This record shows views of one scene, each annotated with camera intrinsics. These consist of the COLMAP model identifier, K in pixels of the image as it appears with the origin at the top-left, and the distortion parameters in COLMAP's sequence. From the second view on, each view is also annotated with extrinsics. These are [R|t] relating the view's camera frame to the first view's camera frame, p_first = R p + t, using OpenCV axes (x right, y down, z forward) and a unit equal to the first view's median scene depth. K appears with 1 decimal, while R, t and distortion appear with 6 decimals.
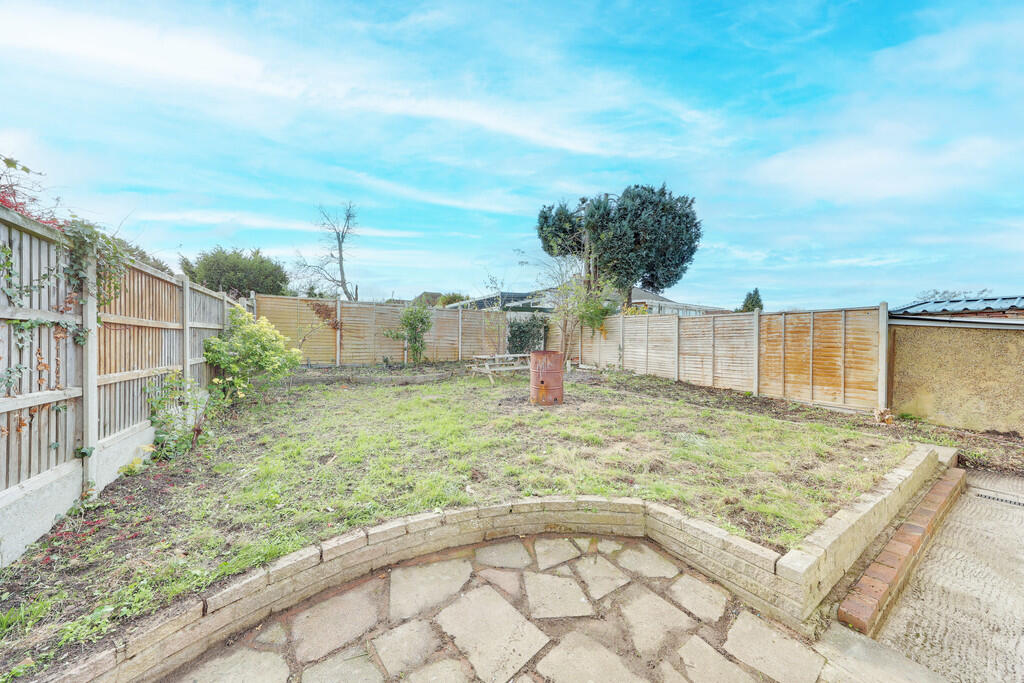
lens RADIAL K [[312.4, 0, 508.8], [0, 312.4, 340.1], [0, 0, 1]] dist [0.000641, -0.000004]
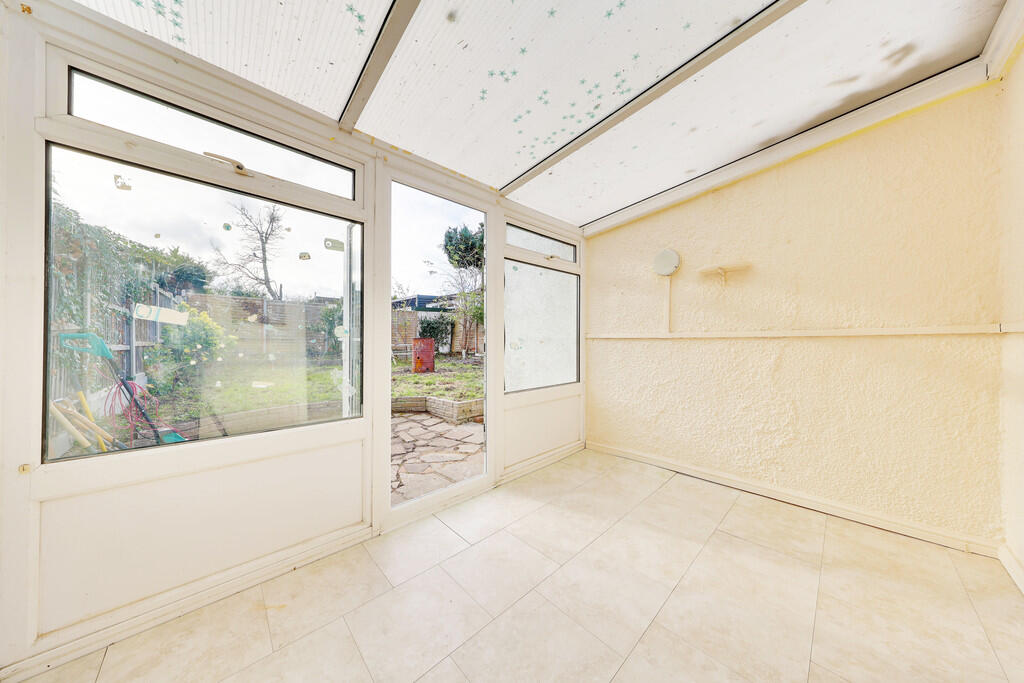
lens RADIAL K [[312.4, 0, 514.6], [0, 312.4, 340.9], [0, 0, 1]] dist [0.000641, -0.000004]
pose [[0.981618, 0.001397, 0.190850, 0.129977], [-0.001765, 0.999997, 0.001758, 0.021981], [-0.190847, -0.002062, 0.981618, -0.280135]]
